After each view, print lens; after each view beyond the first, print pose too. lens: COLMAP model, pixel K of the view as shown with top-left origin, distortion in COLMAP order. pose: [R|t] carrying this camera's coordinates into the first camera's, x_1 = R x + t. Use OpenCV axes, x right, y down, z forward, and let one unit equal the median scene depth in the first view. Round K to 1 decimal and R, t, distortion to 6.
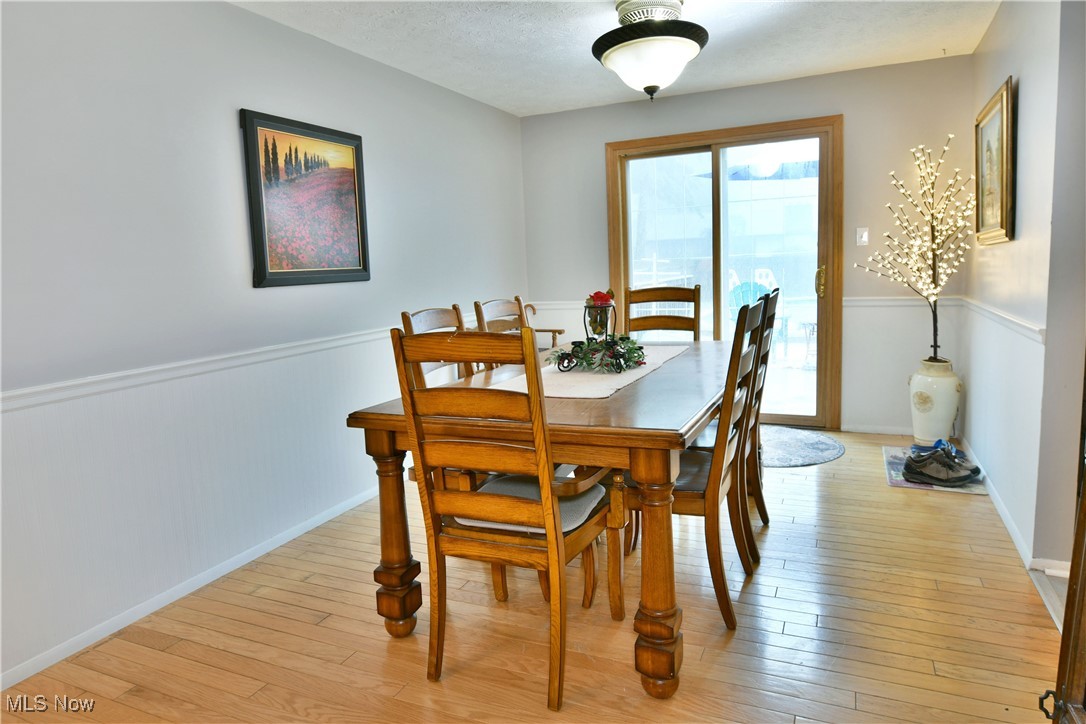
lens RADIAL K [[662.3, 0, 550.4], [0, 662.3, 344.8], [0, 0, 1]] dist [-0.010958, -0.008518]
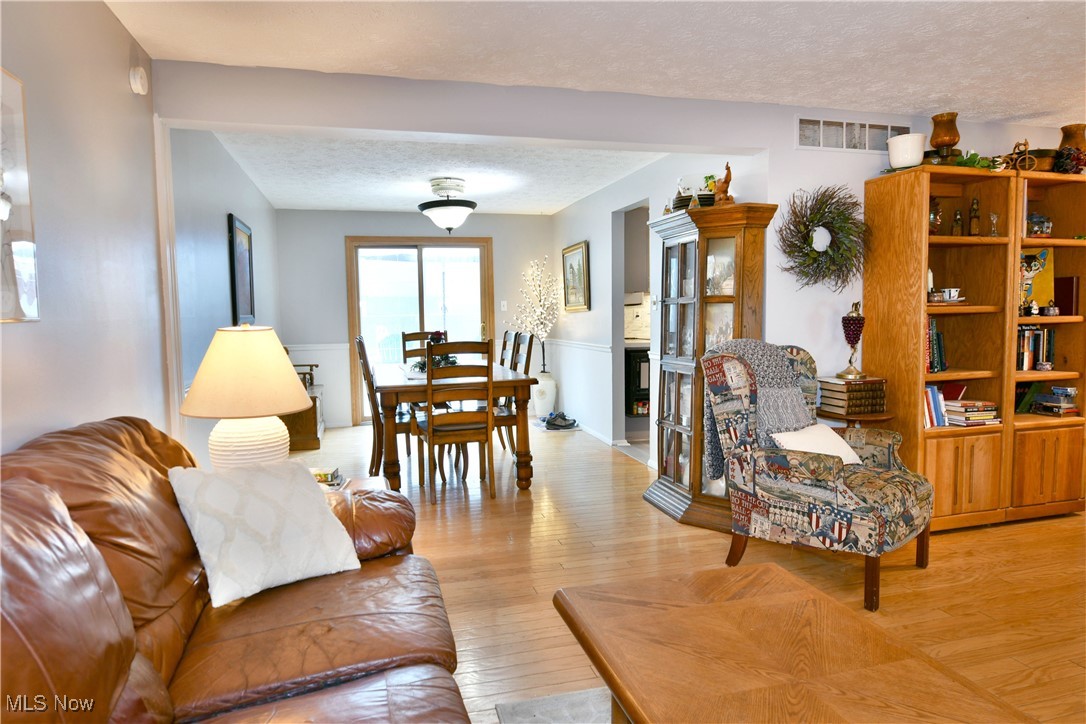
lens RADIAL K [[662.3, 0, 540.4], [0, 662.3, 360.1], [0, 0, 1]] dist [-0.010958, -0.008518]
pose [[0.775524, -0.016991, 0.631089, -0.625470], [0.059847, 0.997115, -0.046698, 0.077393], [-0.628475, 0.073984, 0.774303, -0.466629]]
